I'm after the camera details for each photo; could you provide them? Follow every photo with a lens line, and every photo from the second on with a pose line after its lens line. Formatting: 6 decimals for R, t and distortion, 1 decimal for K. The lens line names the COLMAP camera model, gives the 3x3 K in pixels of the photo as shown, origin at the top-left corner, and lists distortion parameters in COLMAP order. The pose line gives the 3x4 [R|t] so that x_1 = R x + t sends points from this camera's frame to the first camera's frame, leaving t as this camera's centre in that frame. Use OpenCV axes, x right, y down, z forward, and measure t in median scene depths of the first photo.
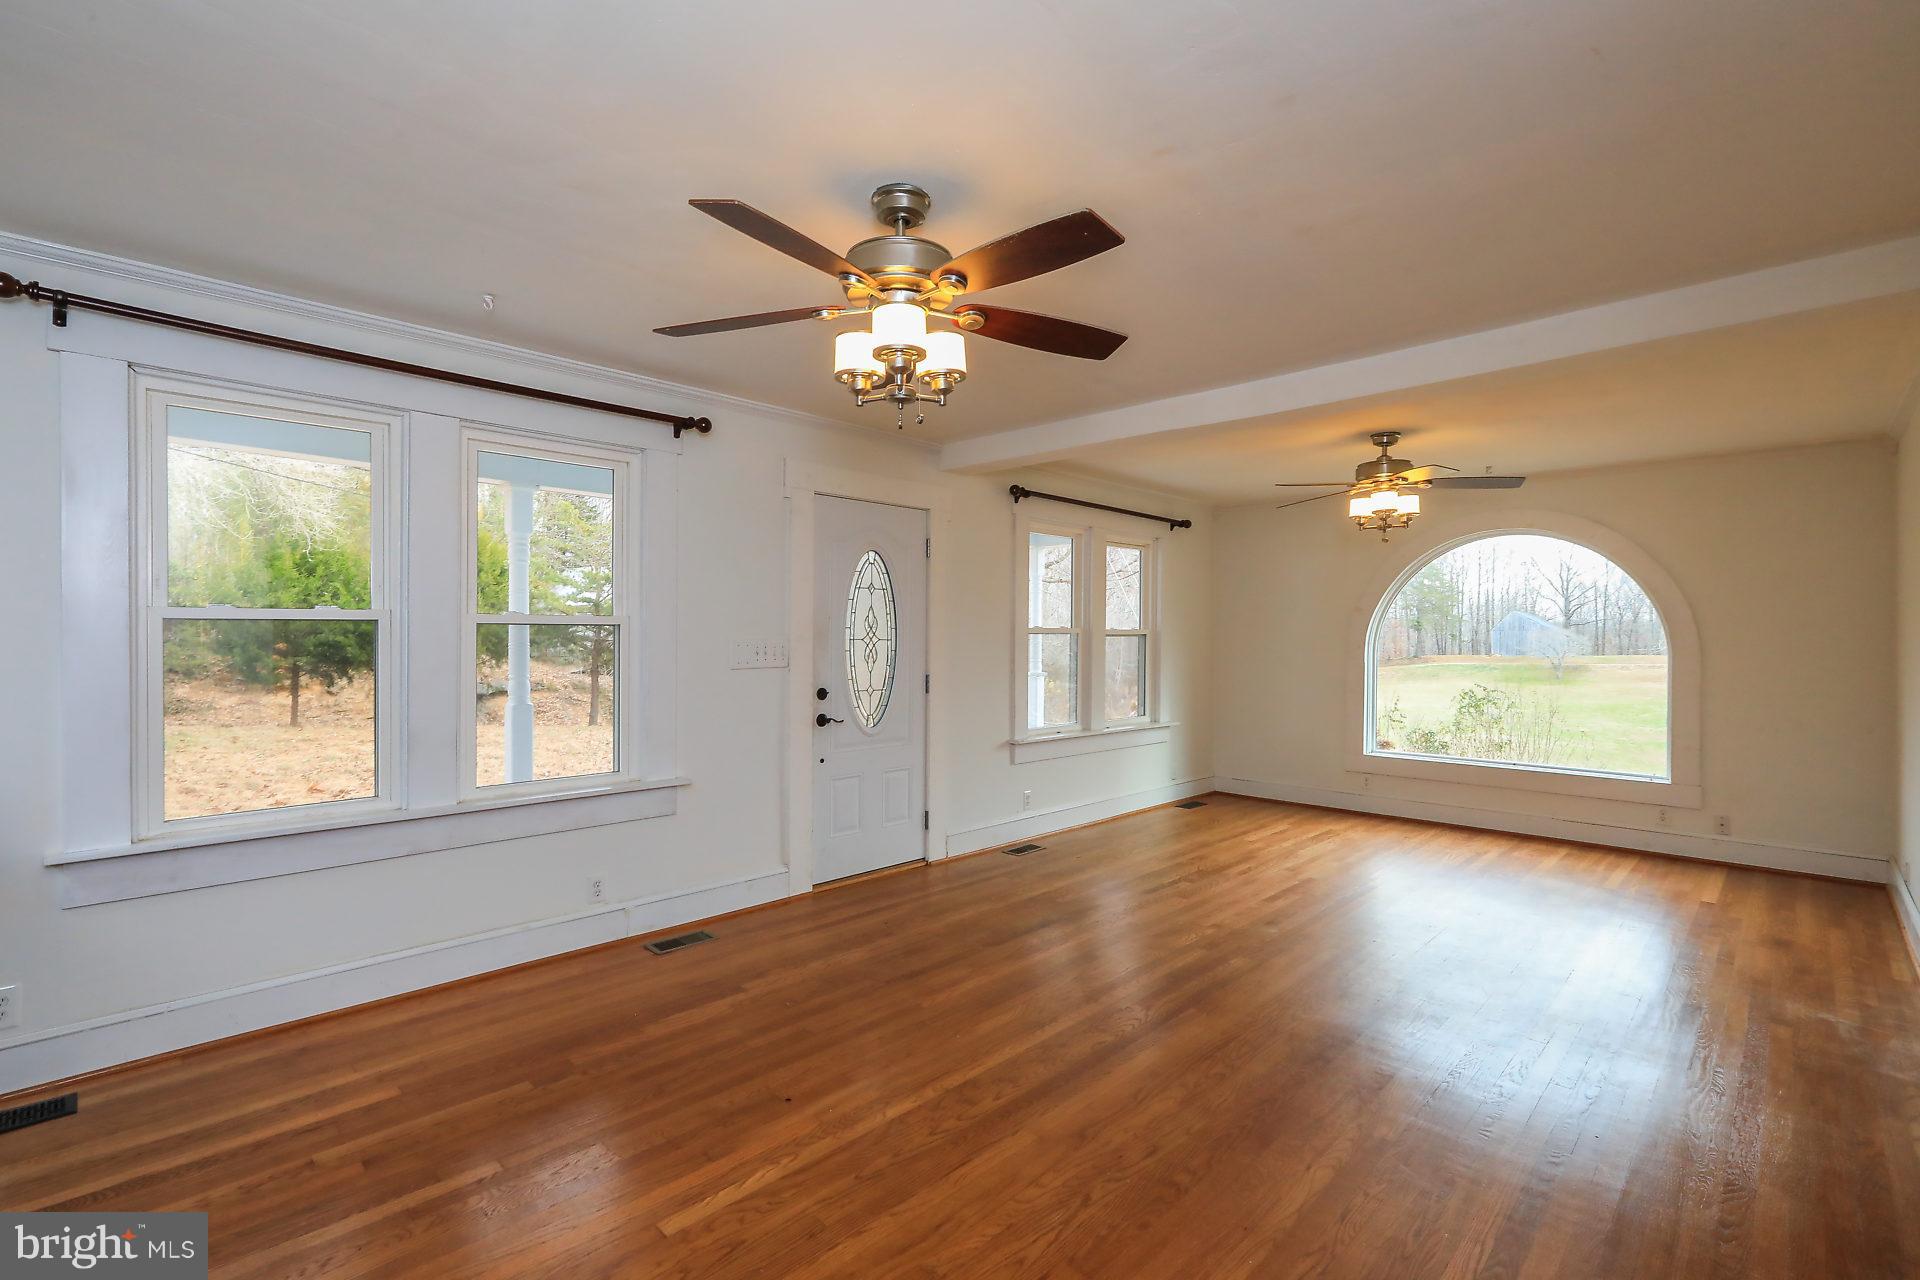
lens RADIAL K [[860.5, 0, 969.2], [0, 860.5, 642.5], [0, 0, 1]] dist [-0.005646, -0.000402]
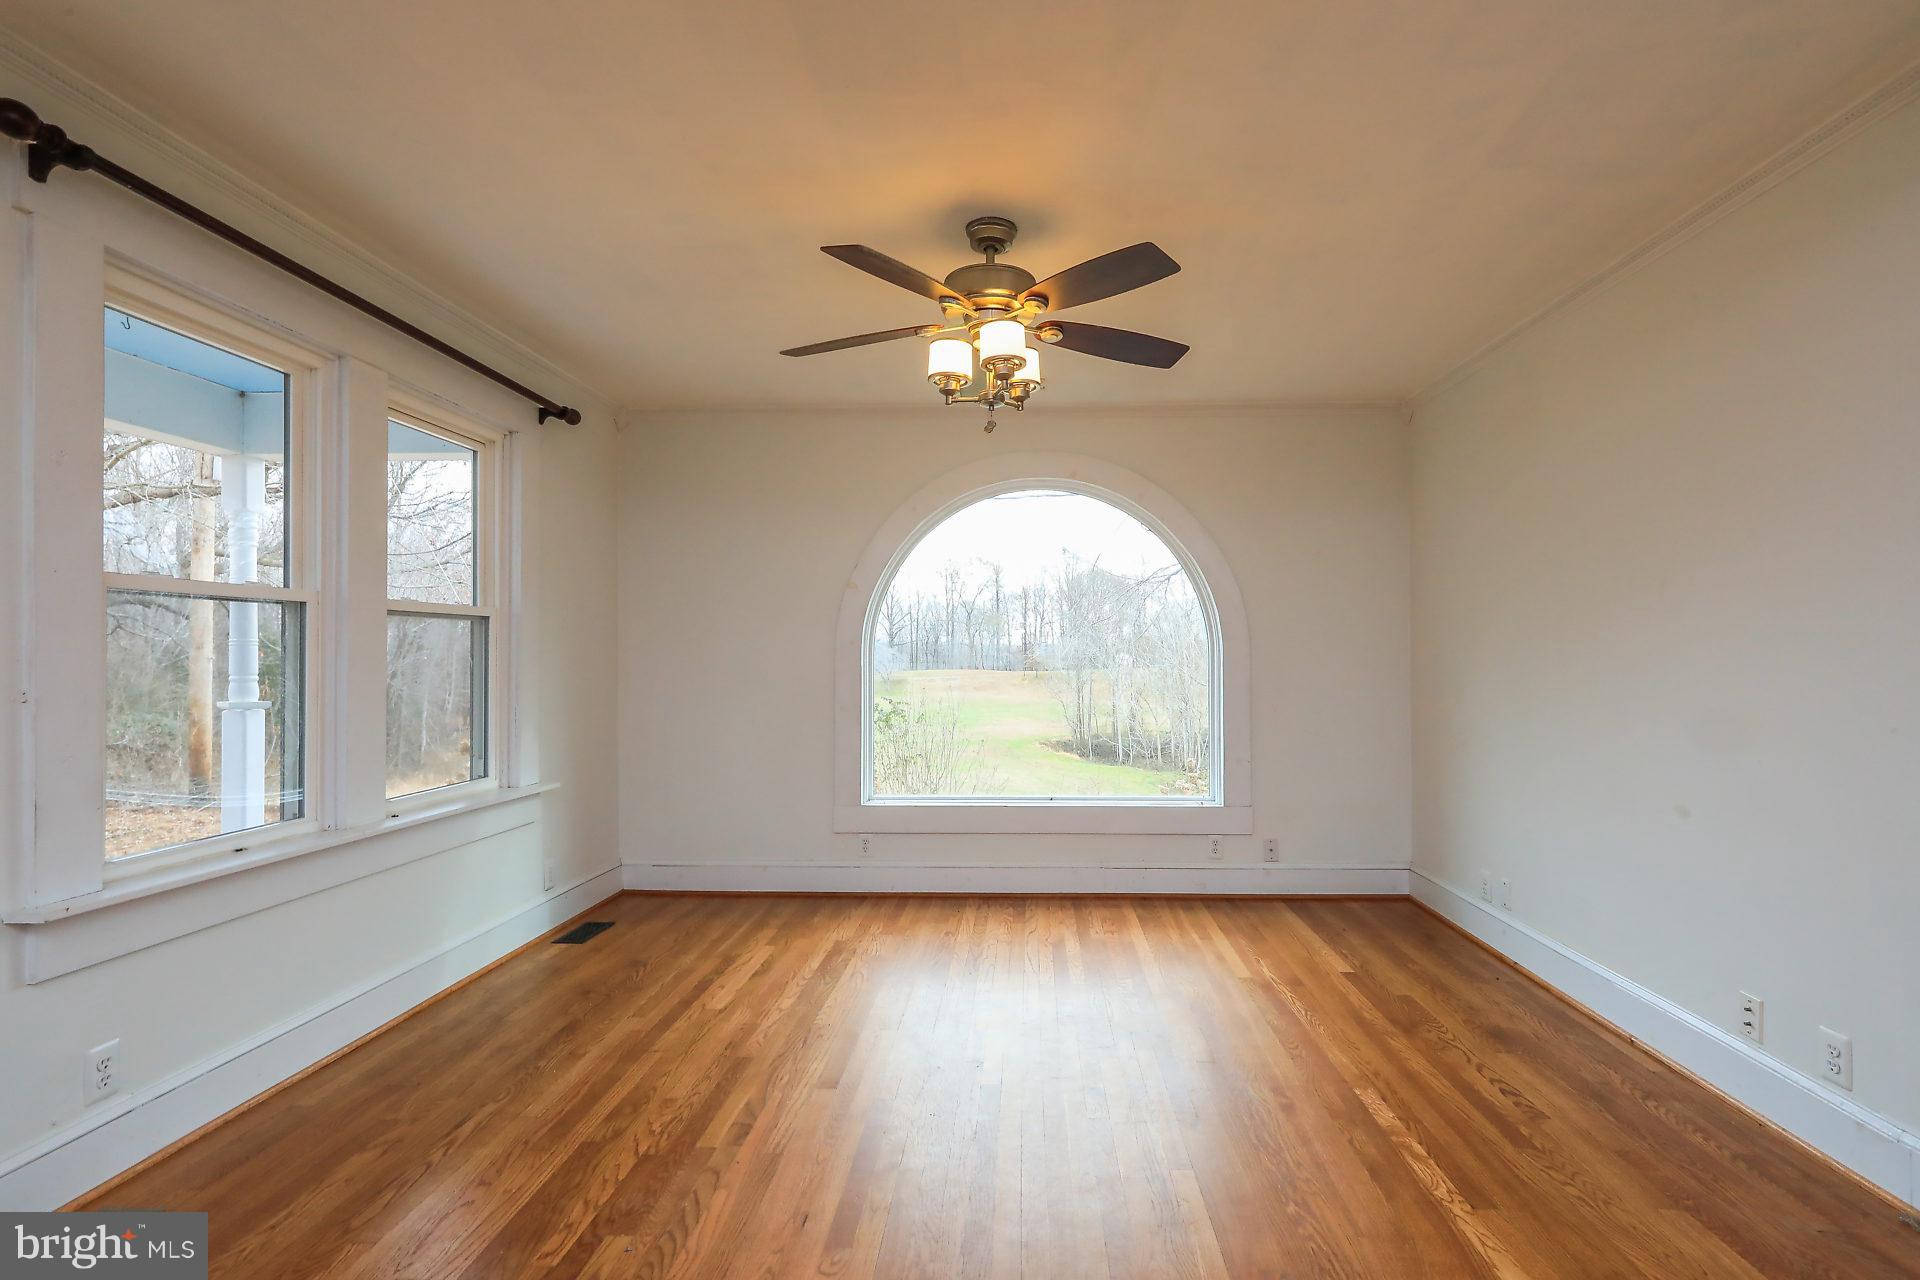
lens RADIAL K [[860.5, 0, 977.4], [0, 860.5, 655.5], [0, 0, 1]] dist [-0.005646, -0.000402]
pose [[0.749812, -0.004624, 0.661634, 0.092409], [0.011122, 0.999922, -0.005616, 0.020832], [-0.661557, 0.011570, 0.749806, 0.457984]]
